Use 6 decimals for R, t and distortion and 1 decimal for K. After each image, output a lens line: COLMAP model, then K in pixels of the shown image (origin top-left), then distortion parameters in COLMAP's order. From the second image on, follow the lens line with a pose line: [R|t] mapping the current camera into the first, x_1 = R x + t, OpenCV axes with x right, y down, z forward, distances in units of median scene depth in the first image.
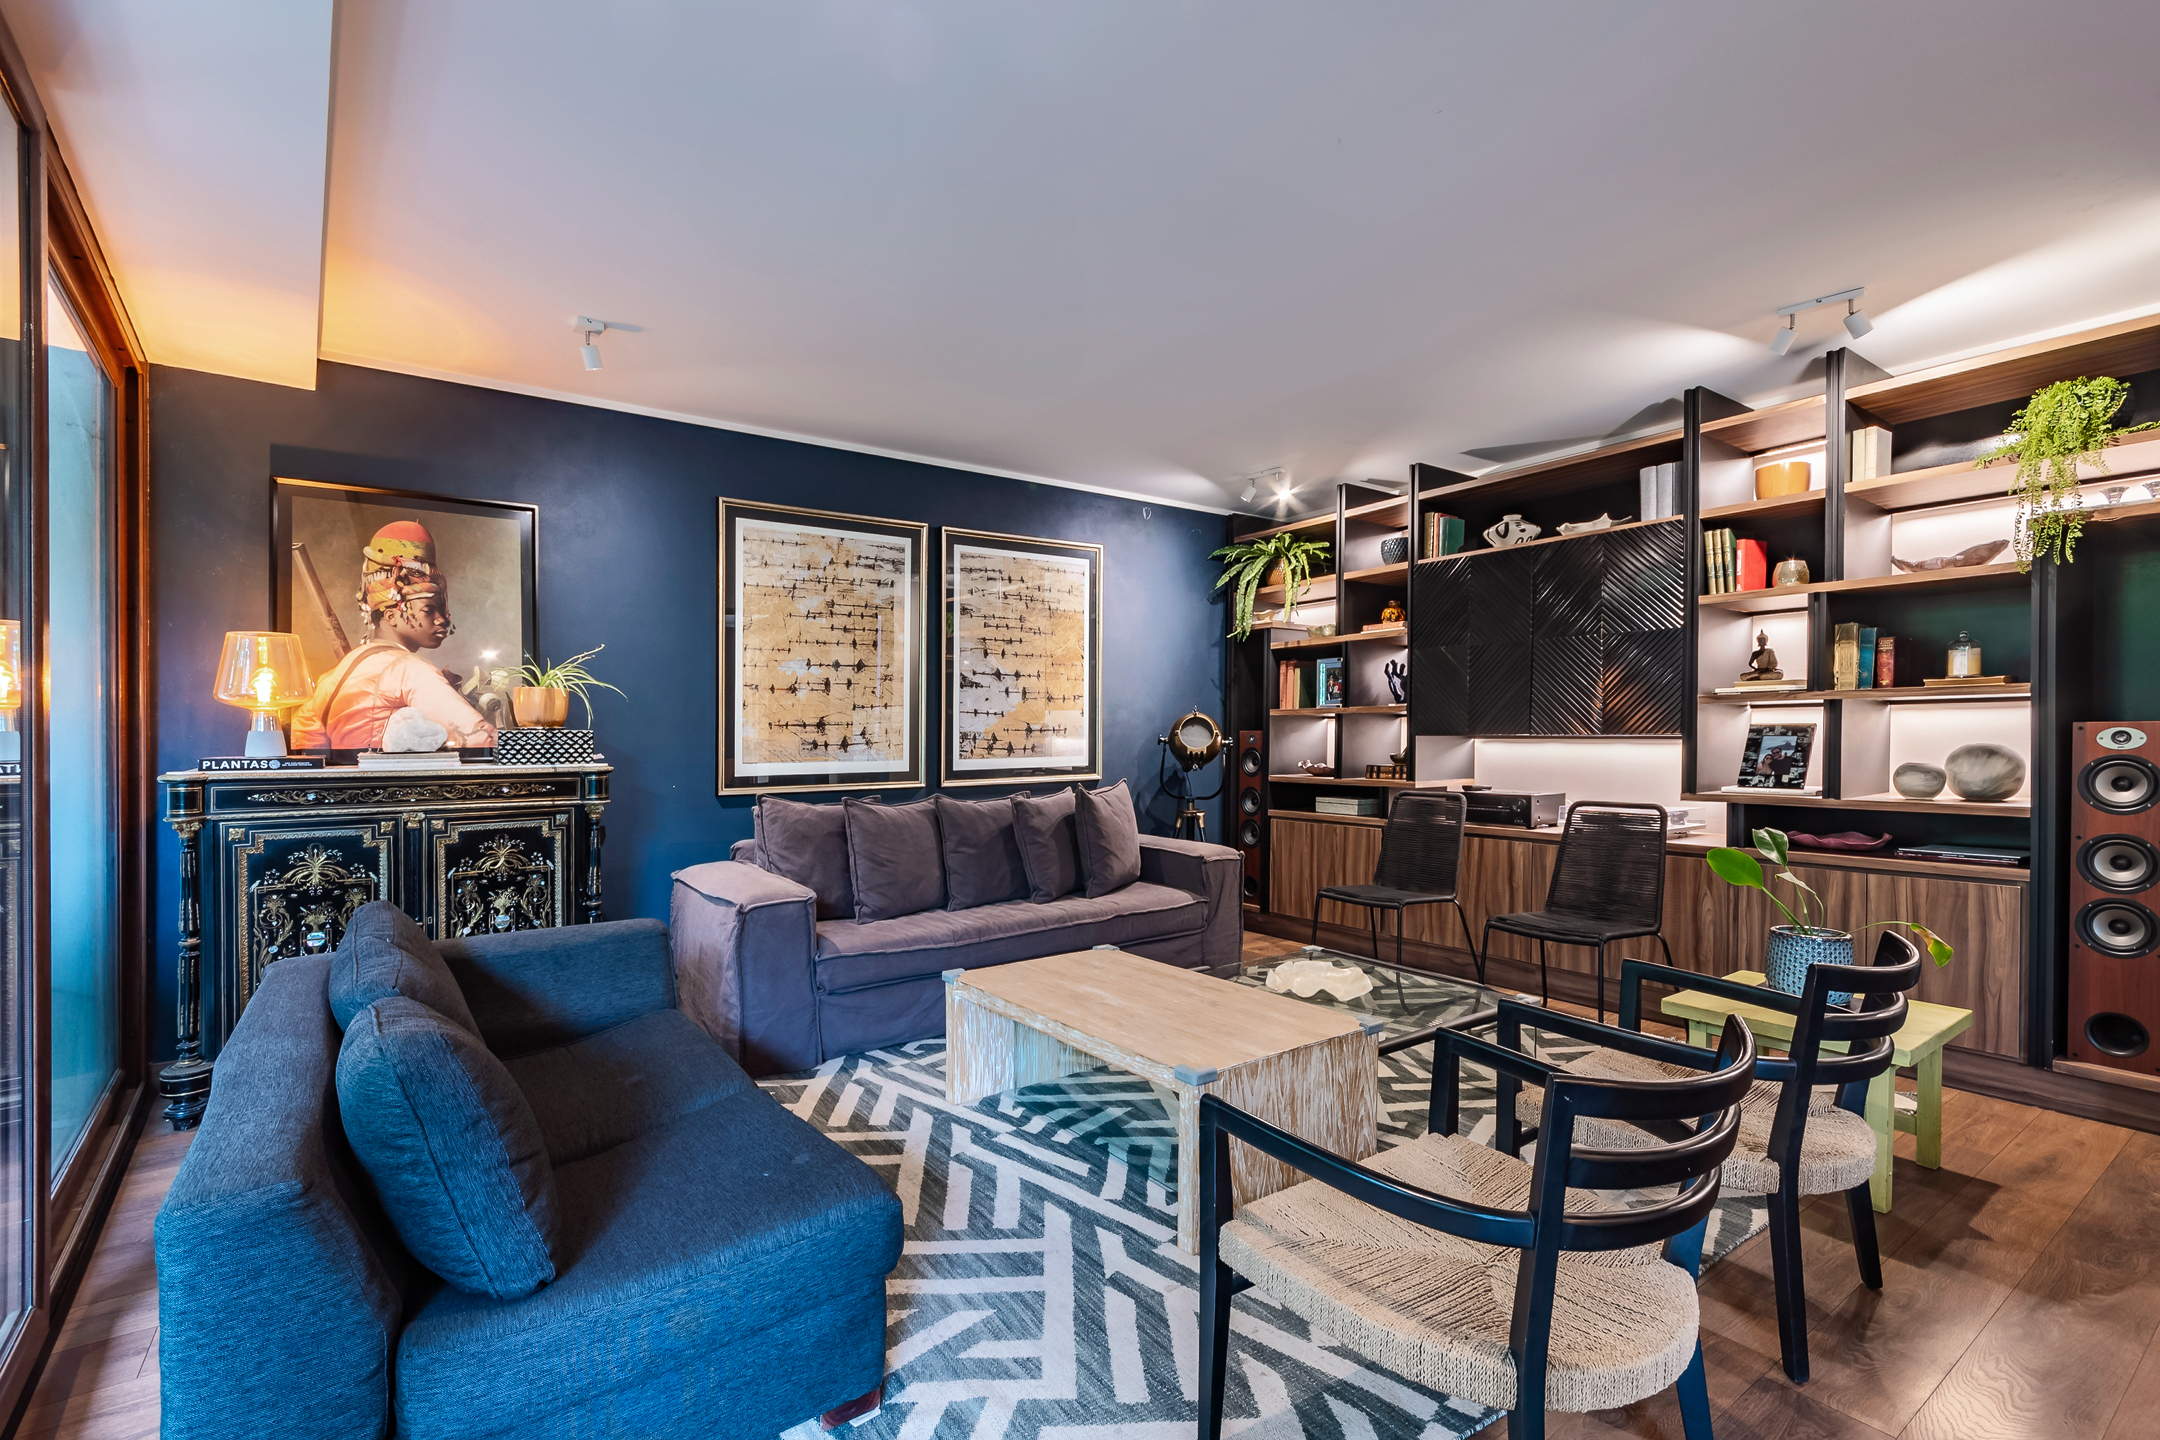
lens RADIAL K [[942.7, 0, 1067.1], [0, 942.7, 746.8], [0, 0, 1]] dist [0.001130, -0.000181]
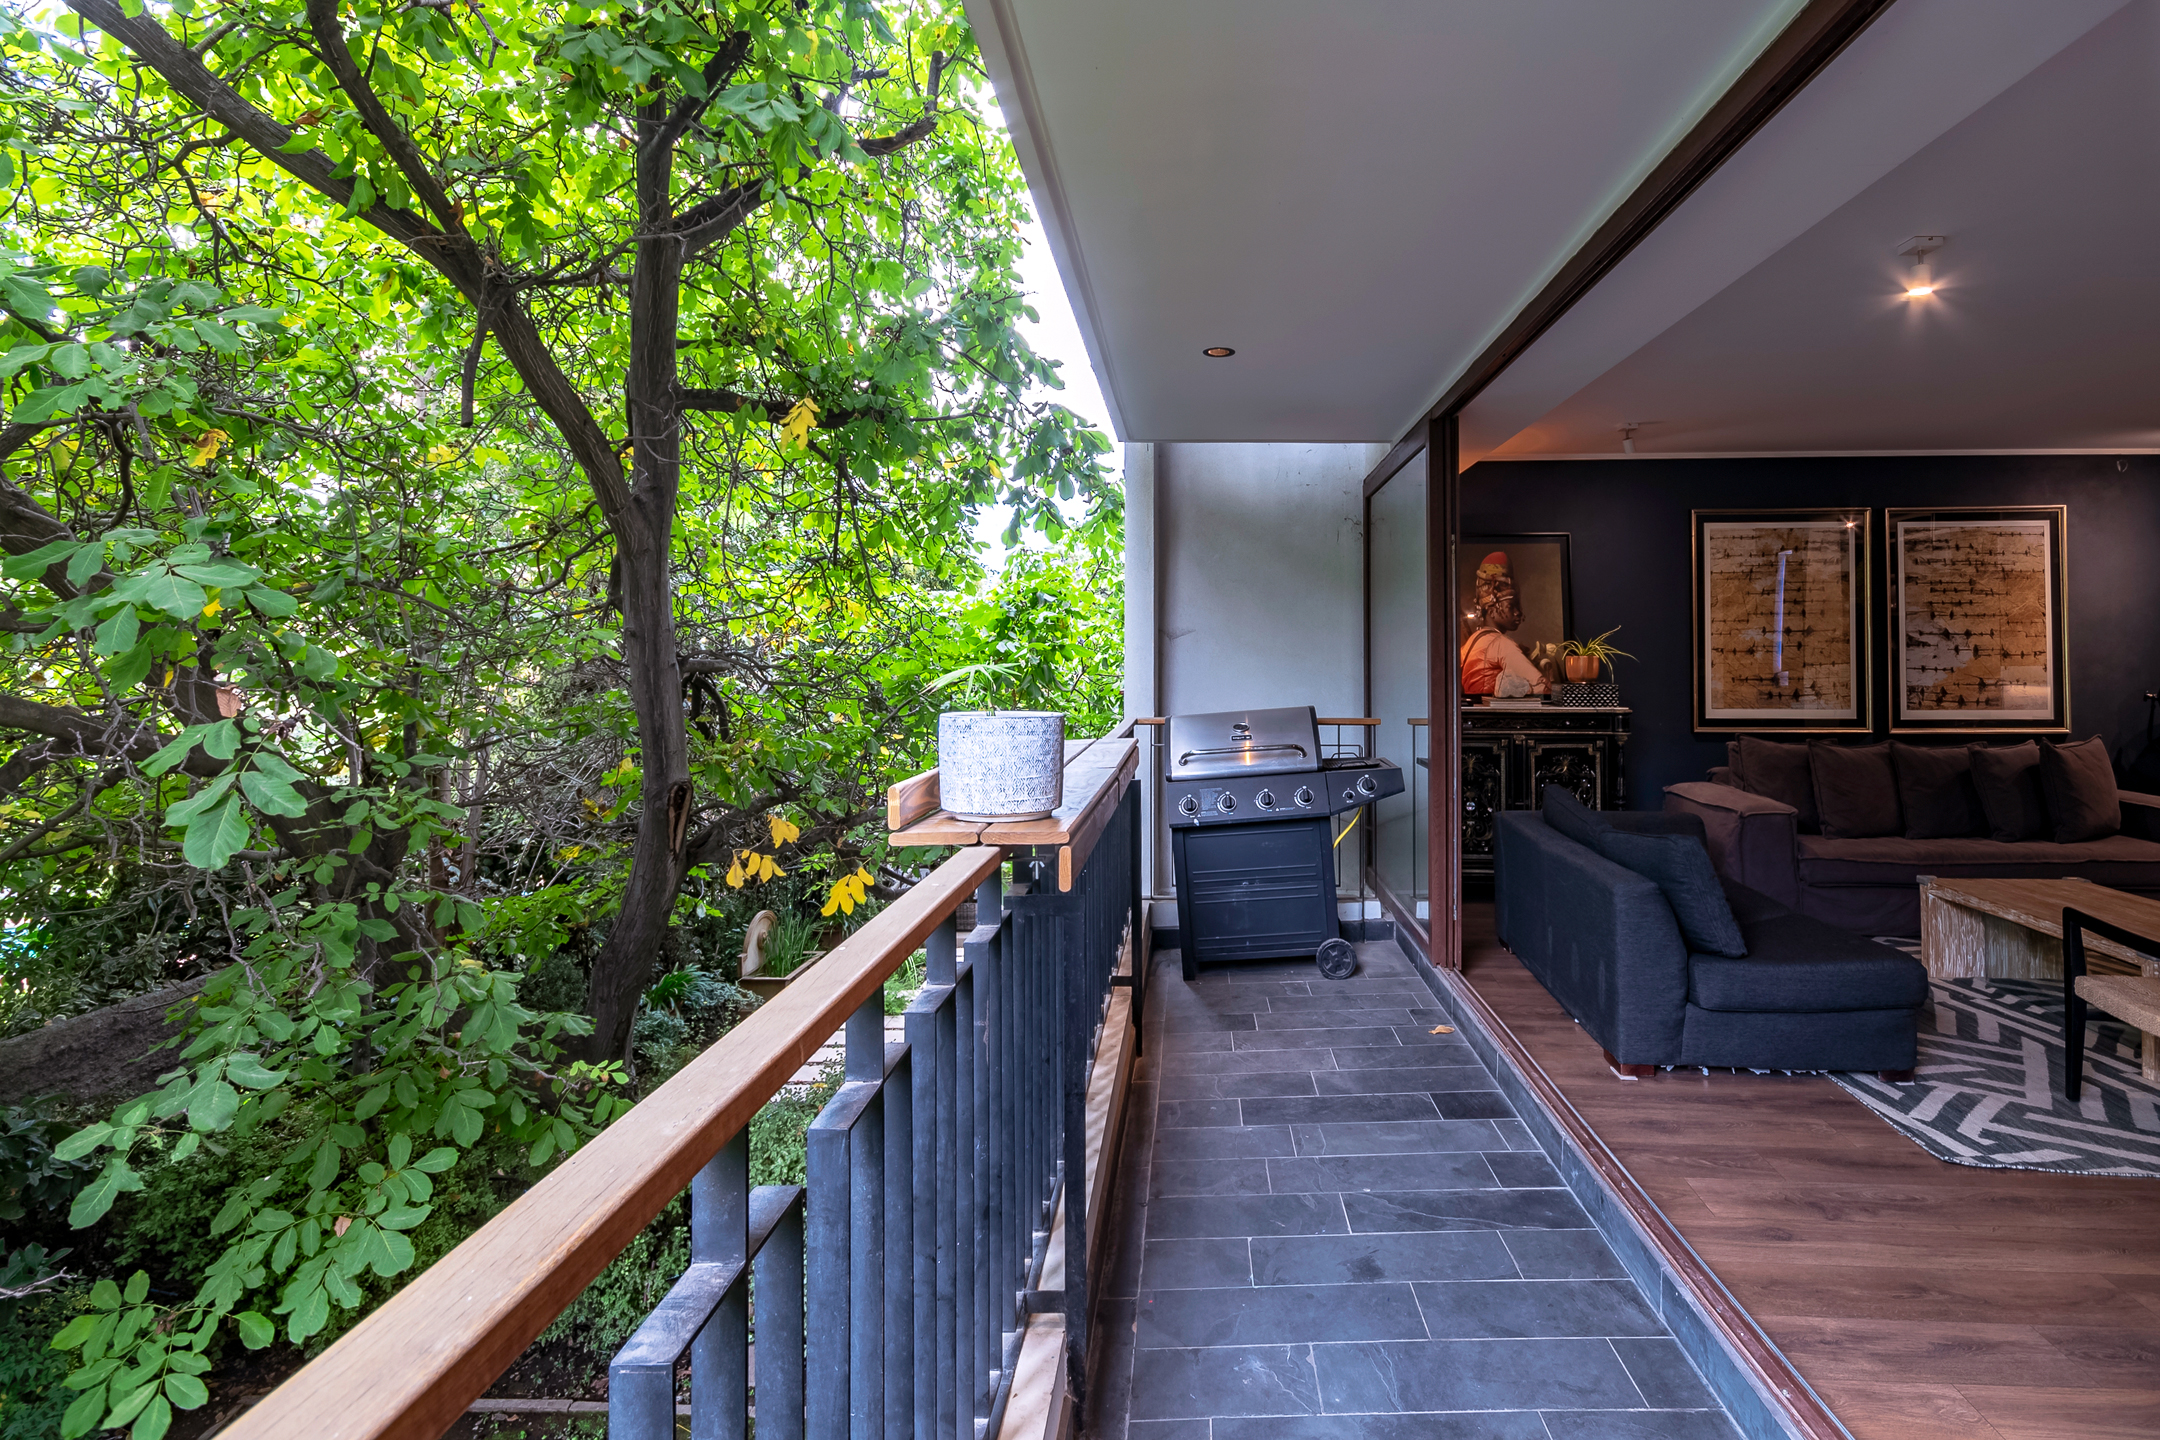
lens RADIAL K [[1031.6, 0, 1190.9], [0, 1031.6, 616.4], [0, 0, 1]] dist [-0.000716, -0.002406]
pose [[0.780628, -0.020077, -0.624674, -0.012289], [-0.013827, 0.998684, -0.049378, -0.032644], [0.624843, 0.047183, 0.779323, -0.634291]]
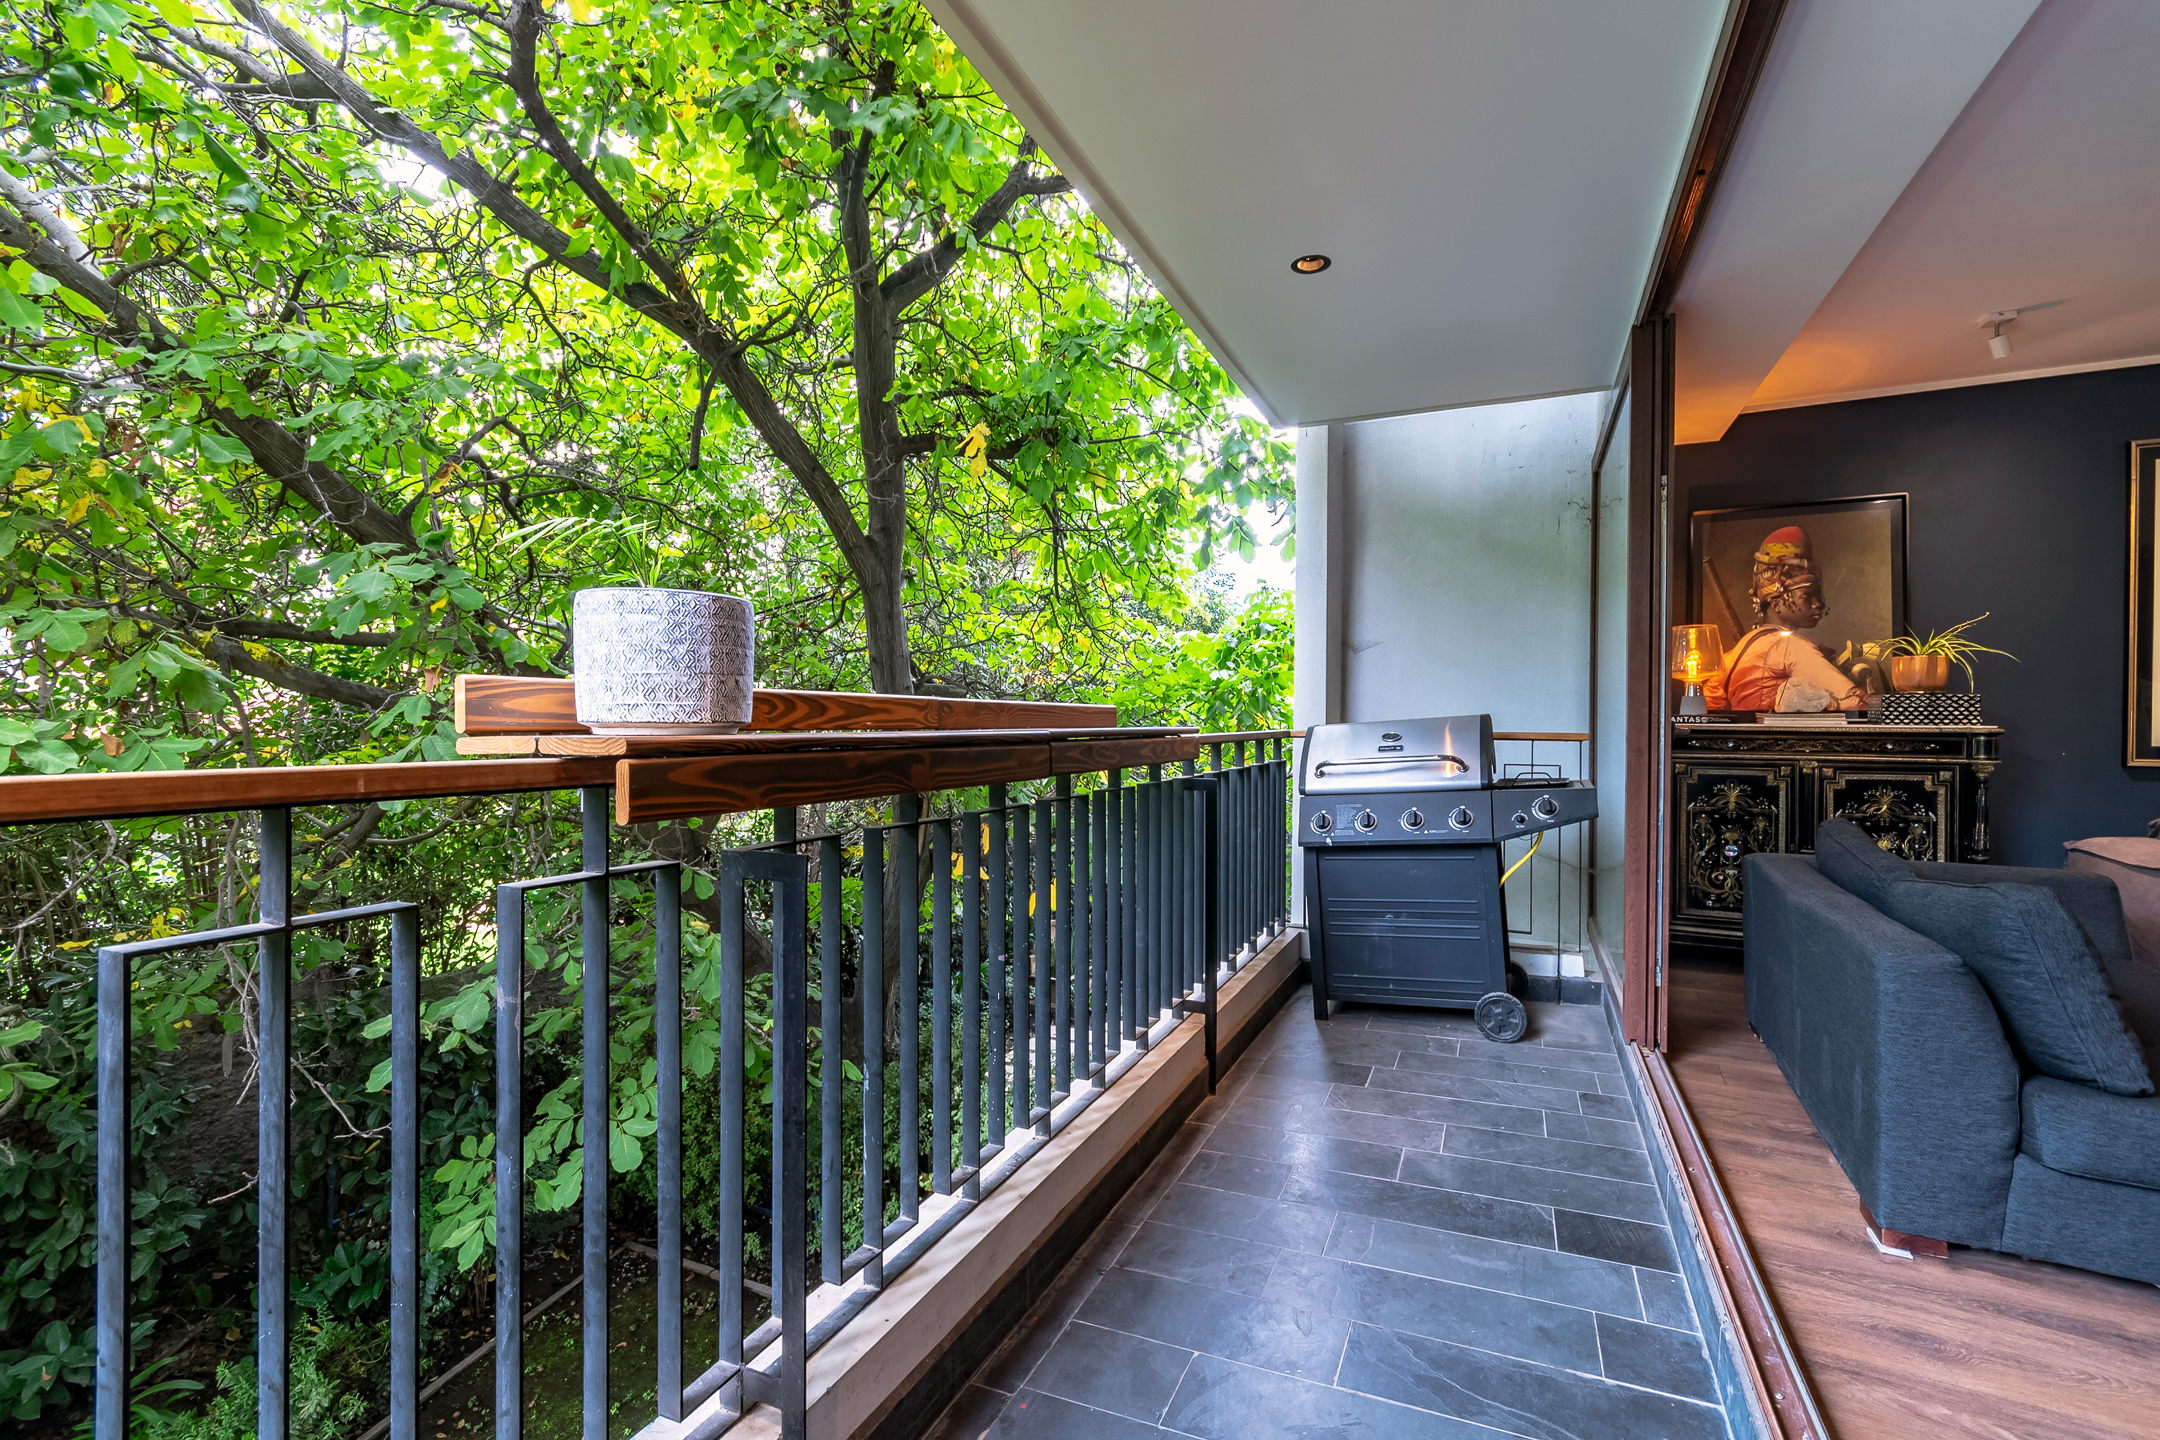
lens RADIAL K [[942.7, 0, 1095.4], [0, 942.7, 712.0], [0, 0, 1]] dist [0.001130, -0.000181]
pose [[0.464200, 0.002838, -0.885726, -0.025135], [-0.019964, 0.999774, -0.007260, 0.027755], [0.885505, 0.021052, 0.464152, -0.339008]]
